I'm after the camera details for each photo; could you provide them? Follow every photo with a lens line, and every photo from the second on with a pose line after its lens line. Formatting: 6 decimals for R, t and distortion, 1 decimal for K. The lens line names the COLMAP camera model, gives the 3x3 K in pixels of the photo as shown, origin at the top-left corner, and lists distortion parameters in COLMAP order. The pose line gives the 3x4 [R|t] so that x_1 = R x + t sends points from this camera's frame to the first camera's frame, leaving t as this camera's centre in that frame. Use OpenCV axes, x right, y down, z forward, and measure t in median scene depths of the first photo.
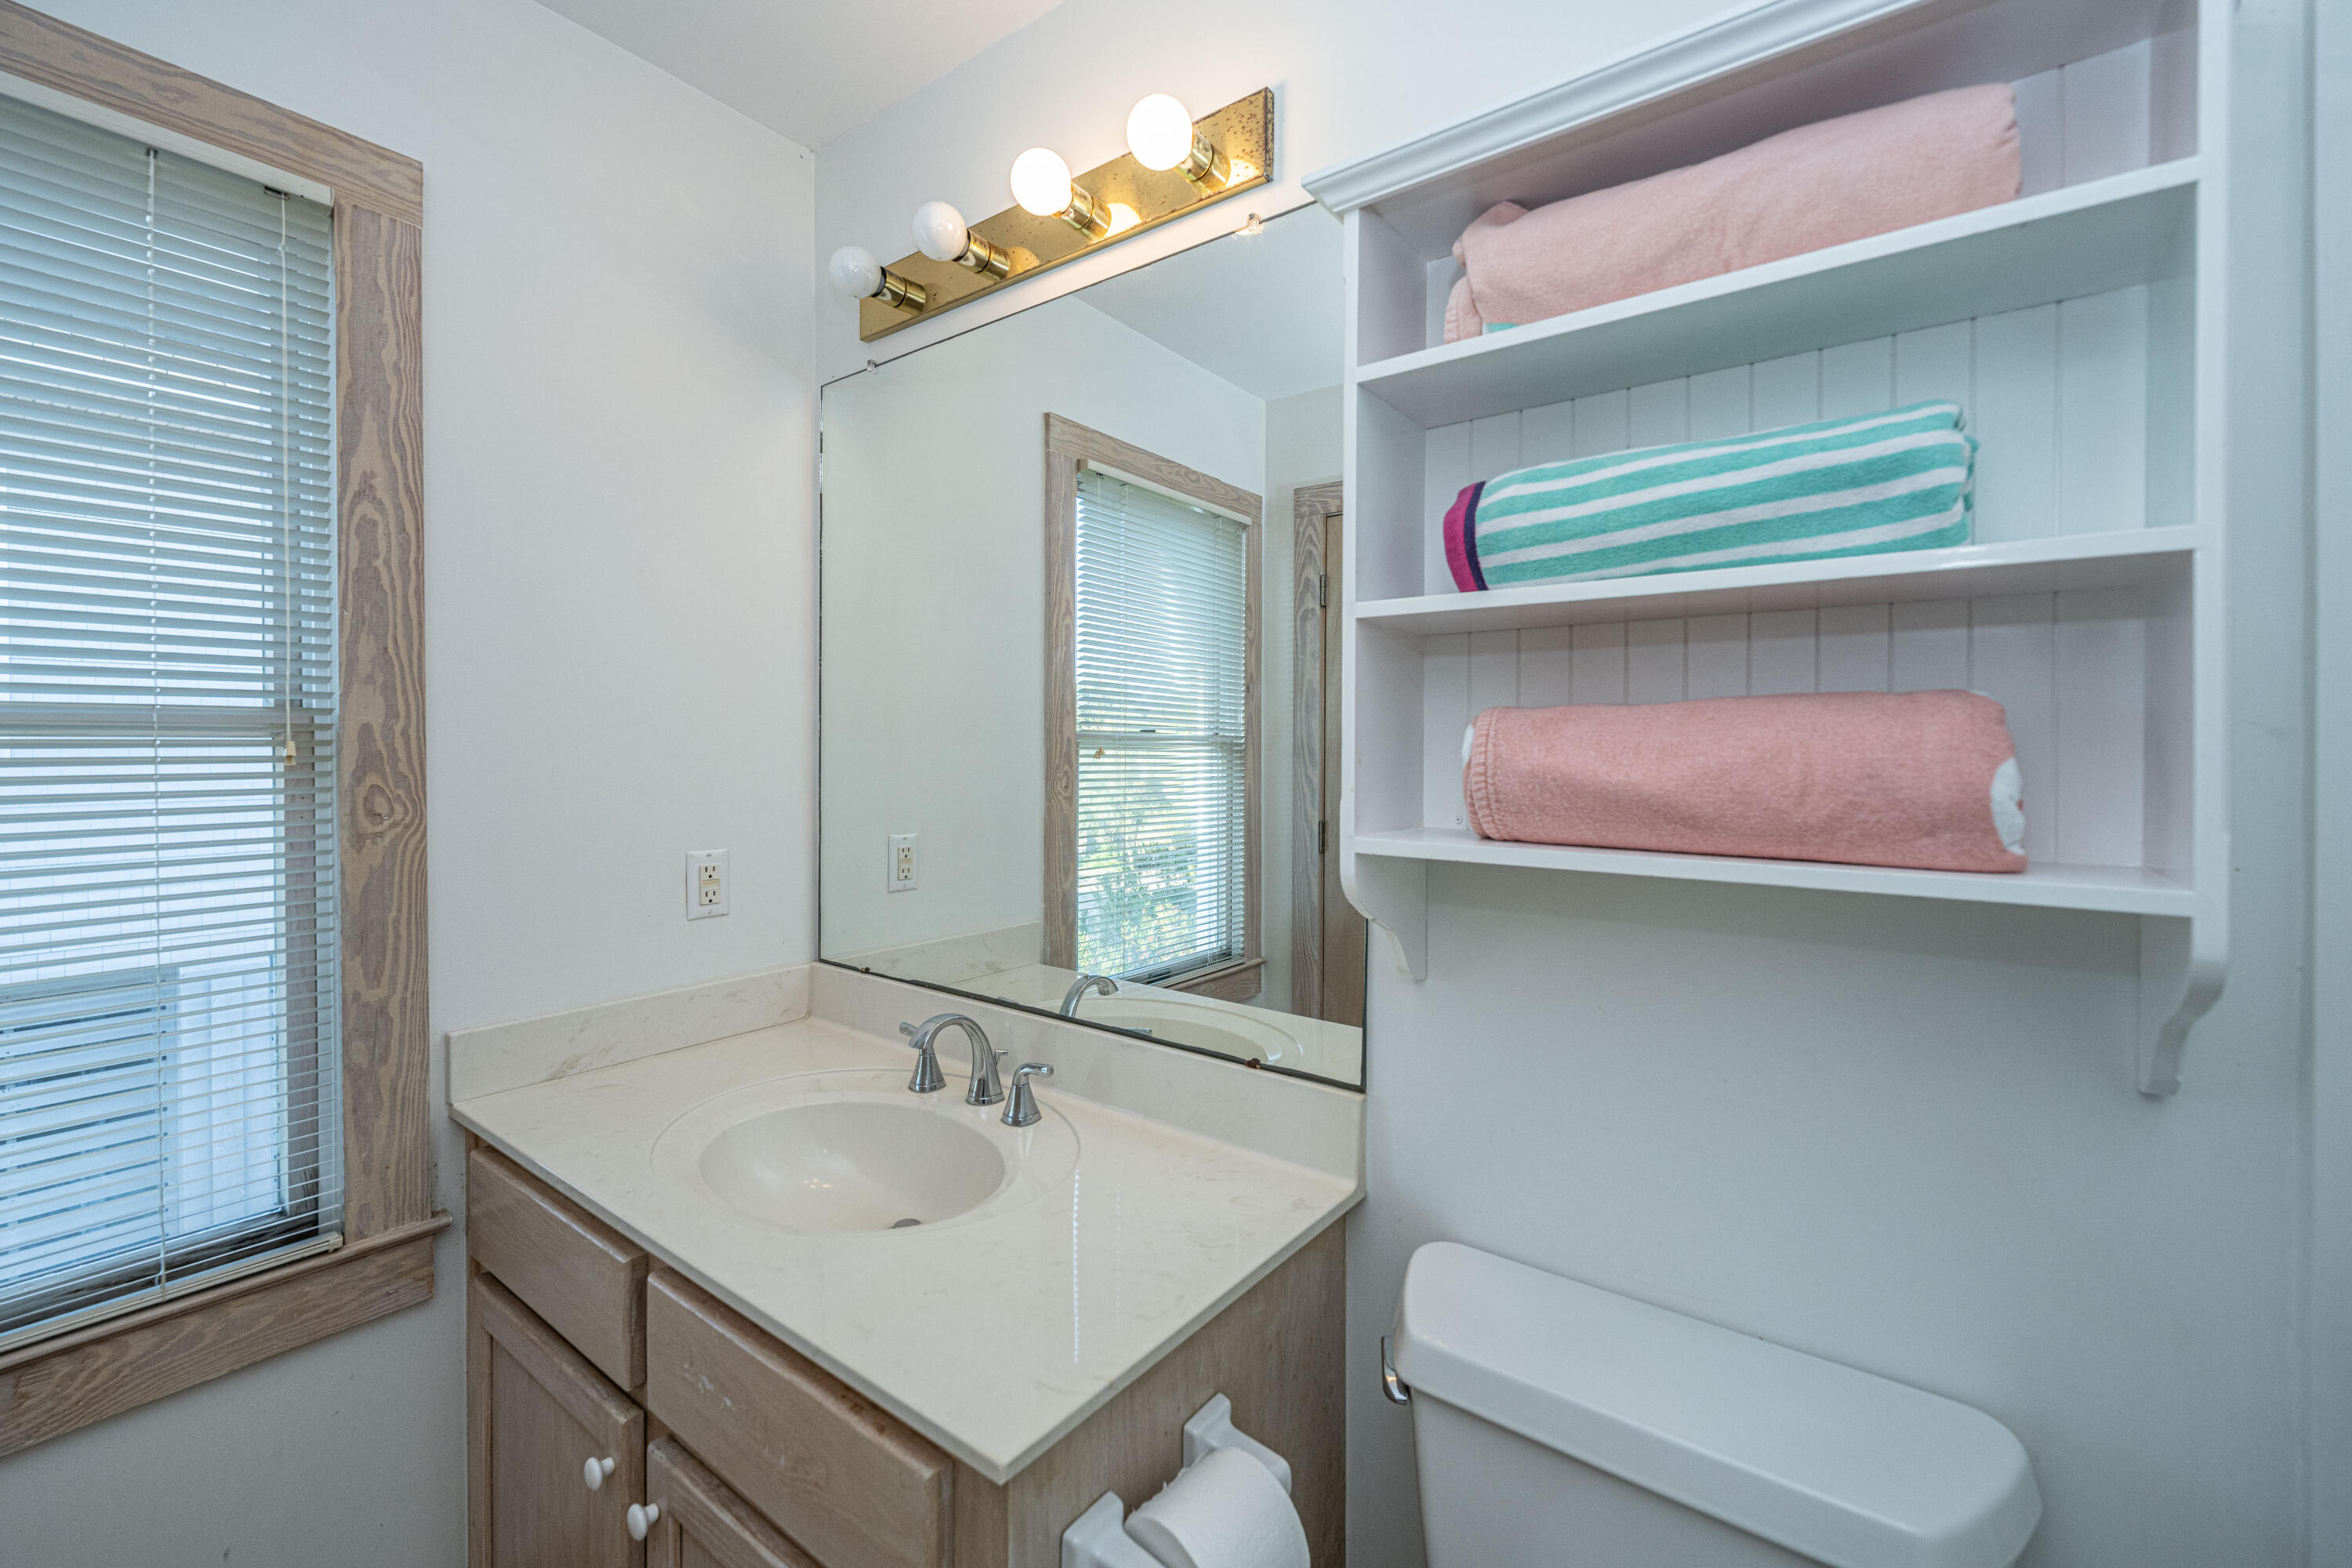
lens RADIAL K [[963.7, 0, 1171.5], [0, 963.7, 766.7], [0, 0, 1]] dist [-0.001894, -0.000743]
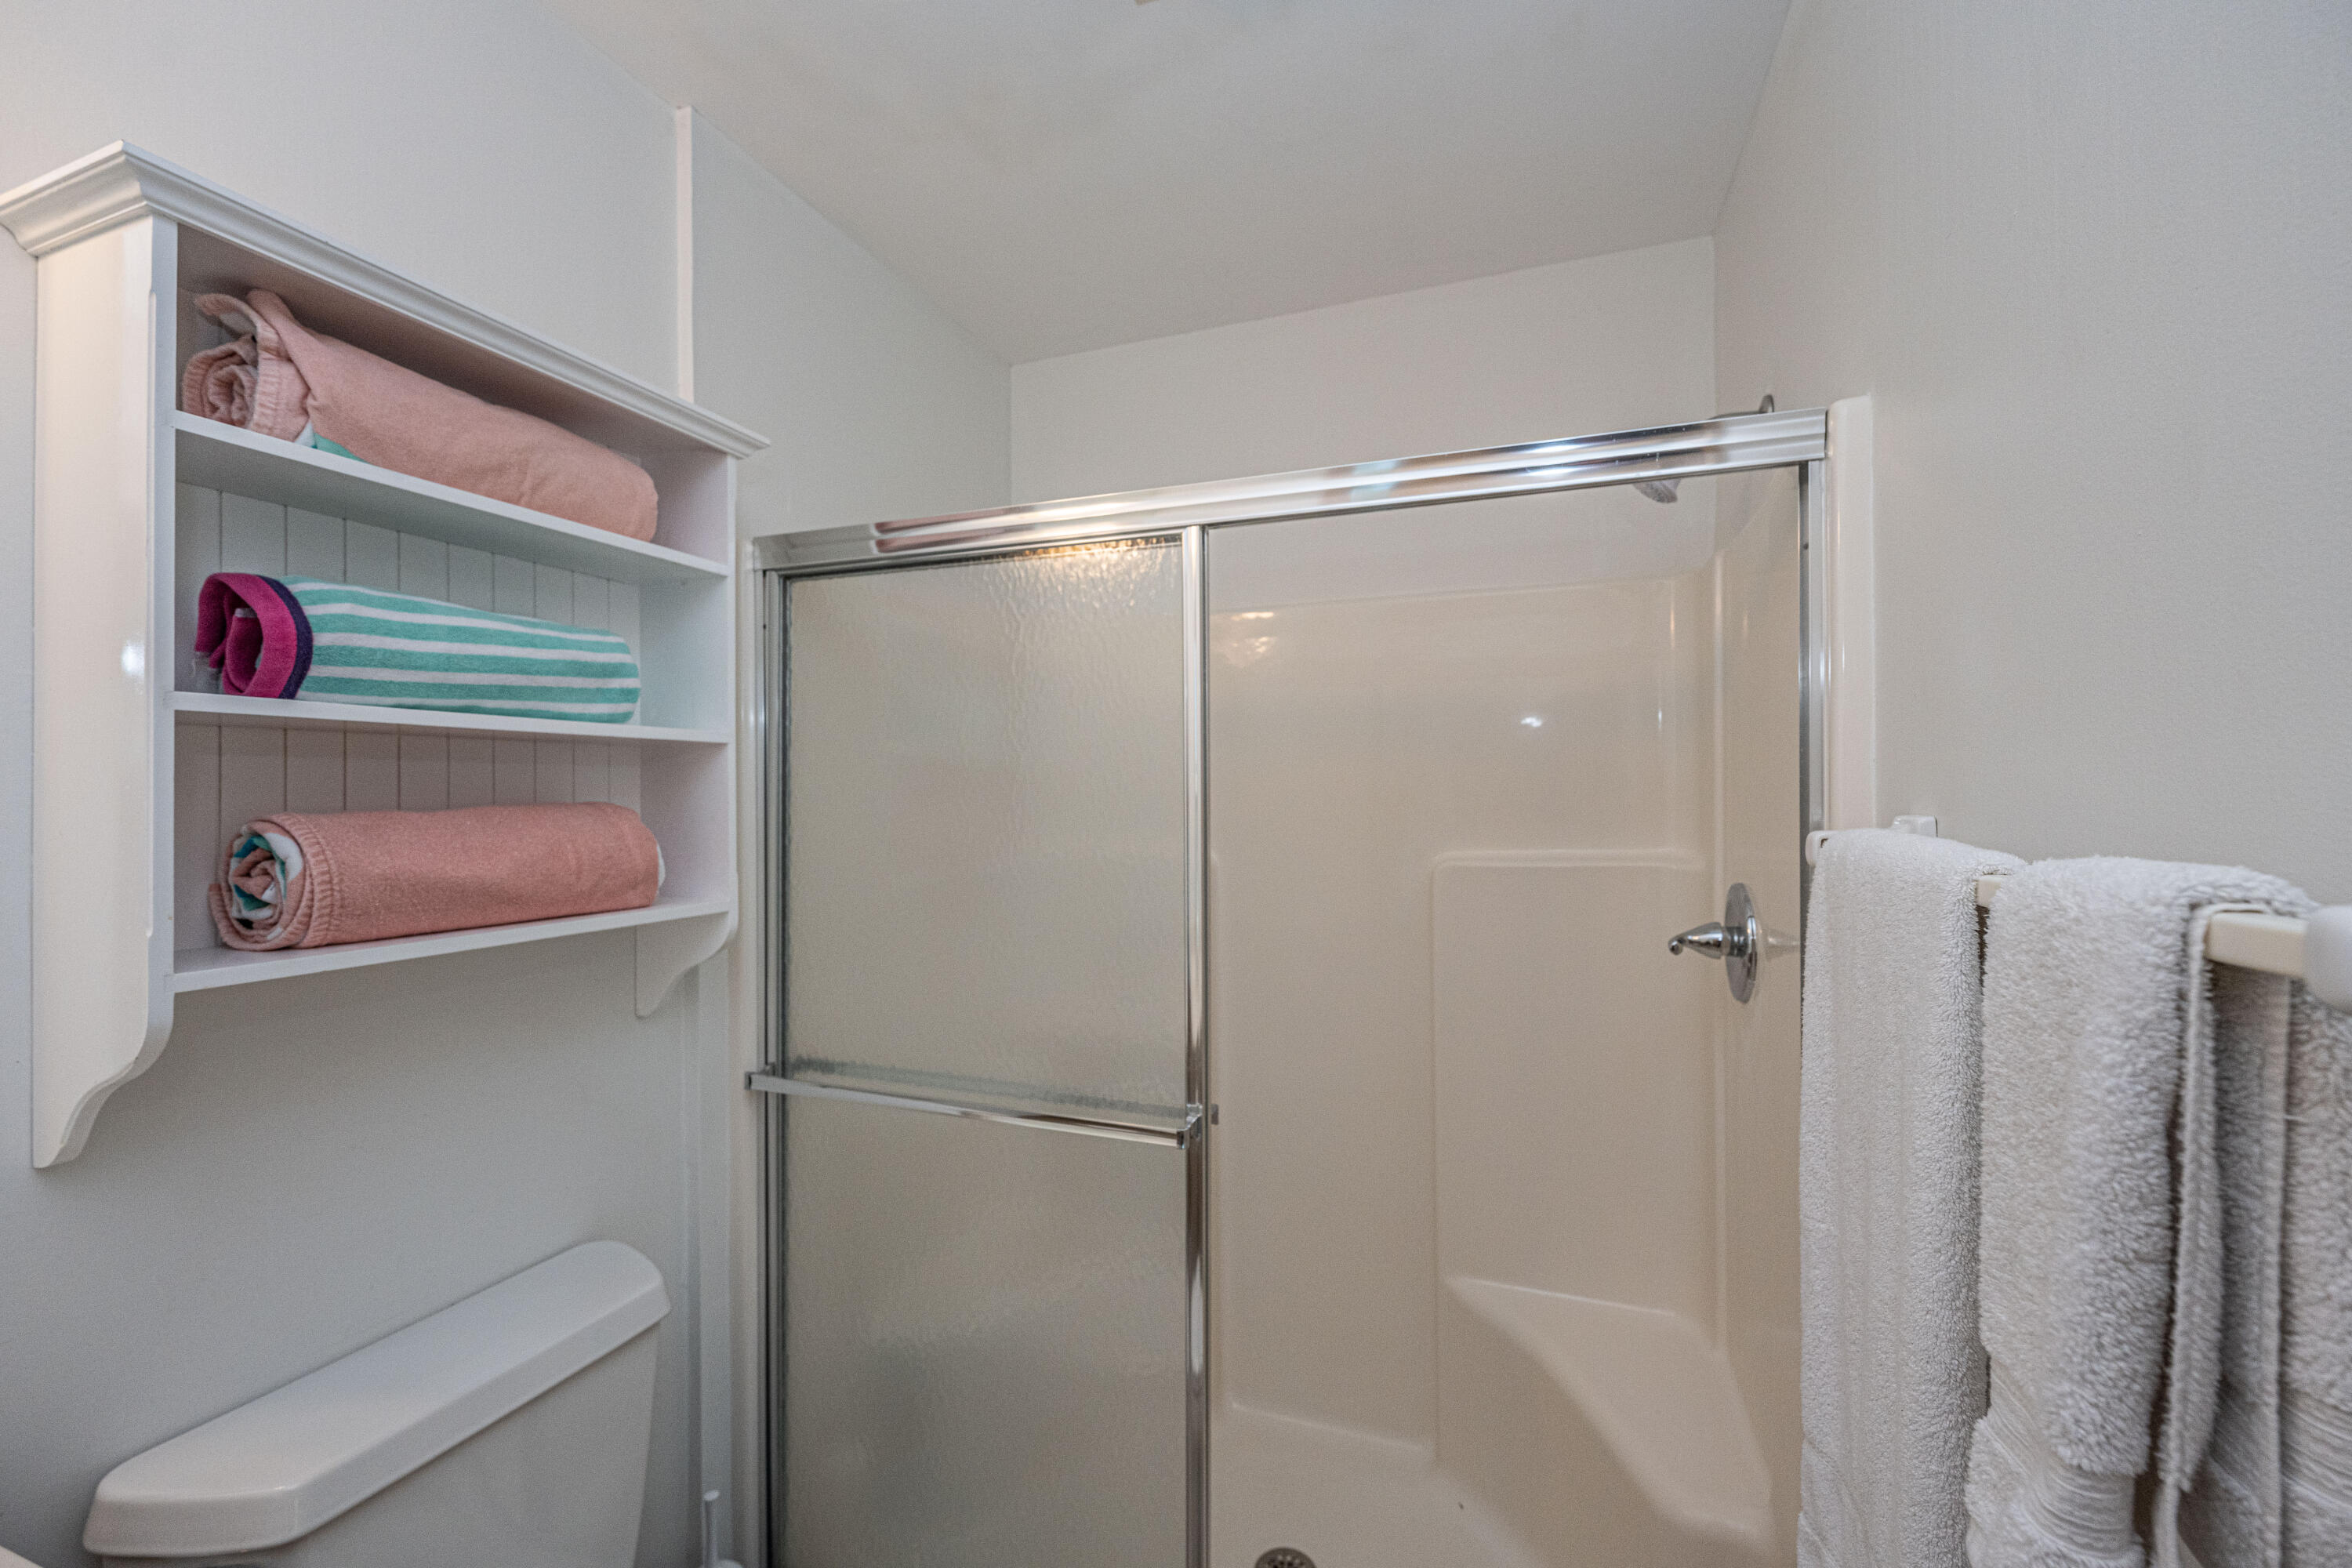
lens RADIAL K [[963.7, 0, 1171.6], [0, 963.7, 786.2], [0, 0, 1]] dist [-0.001894, -0.000743]
pose [[-0.274823, -0.000884, 0.961494, -1.006017], [0.018421, 0.999811, 0.006185, -0.093641], [-0.961318, 0.019411, -0.274755, 0.481049]]
